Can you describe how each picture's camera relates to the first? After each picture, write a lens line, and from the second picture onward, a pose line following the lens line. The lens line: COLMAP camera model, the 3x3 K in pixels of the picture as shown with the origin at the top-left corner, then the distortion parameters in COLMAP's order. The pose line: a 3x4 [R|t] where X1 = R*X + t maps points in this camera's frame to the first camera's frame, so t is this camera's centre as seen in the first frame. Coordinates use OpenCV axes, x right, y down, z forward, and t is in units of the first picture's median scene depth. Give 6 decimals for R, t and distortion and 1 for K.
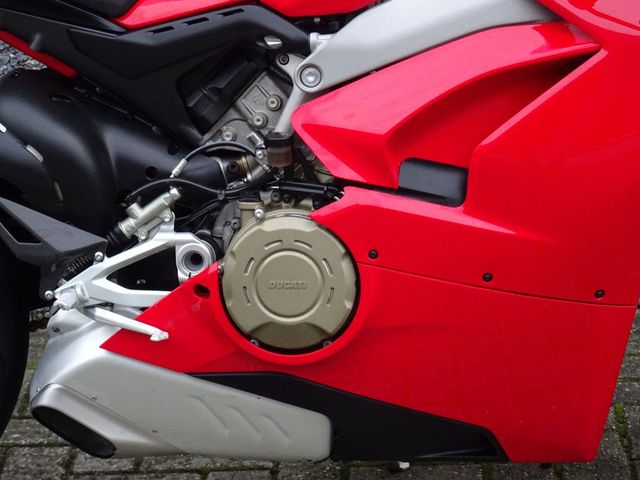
lens RADIAL K [[2408.1, 0, 320.4], [0, 2408.1, 239.2], [0, 0, 1]] dist [-0.000607, 0.000000]
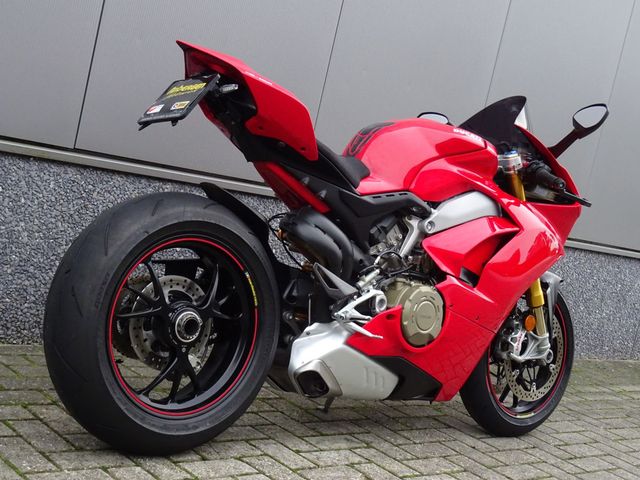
lens RADIAL K [[1029.5, 0, 319.8], [0, 1029.5, 241.9], [0, 0, 1]] dist [-0.027073, 0.000000]
pose [[0.668176, 0.119638, 0.734321, -0.782296], [-0.024028, 0.989942, -0.139420, 0.085187], [-0.743615, 0.075513, 0.664330, 0.417879]]
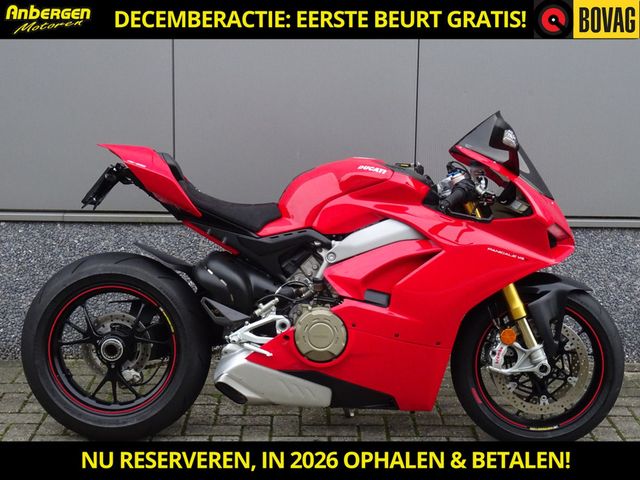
lens RADIAL K [[1126.1, 0, 320.1], [0, 1126.1, 240.1], [0, 0, 1]] dist [-0.029034, 0.000000]
pose [[0.997375, 0.038593, 0.061262, -0.090755], [-0.031912, 0.993799, -0.106509, 0.044740], [-0.064993, 0.104275, 0.992423, -0.218047]]
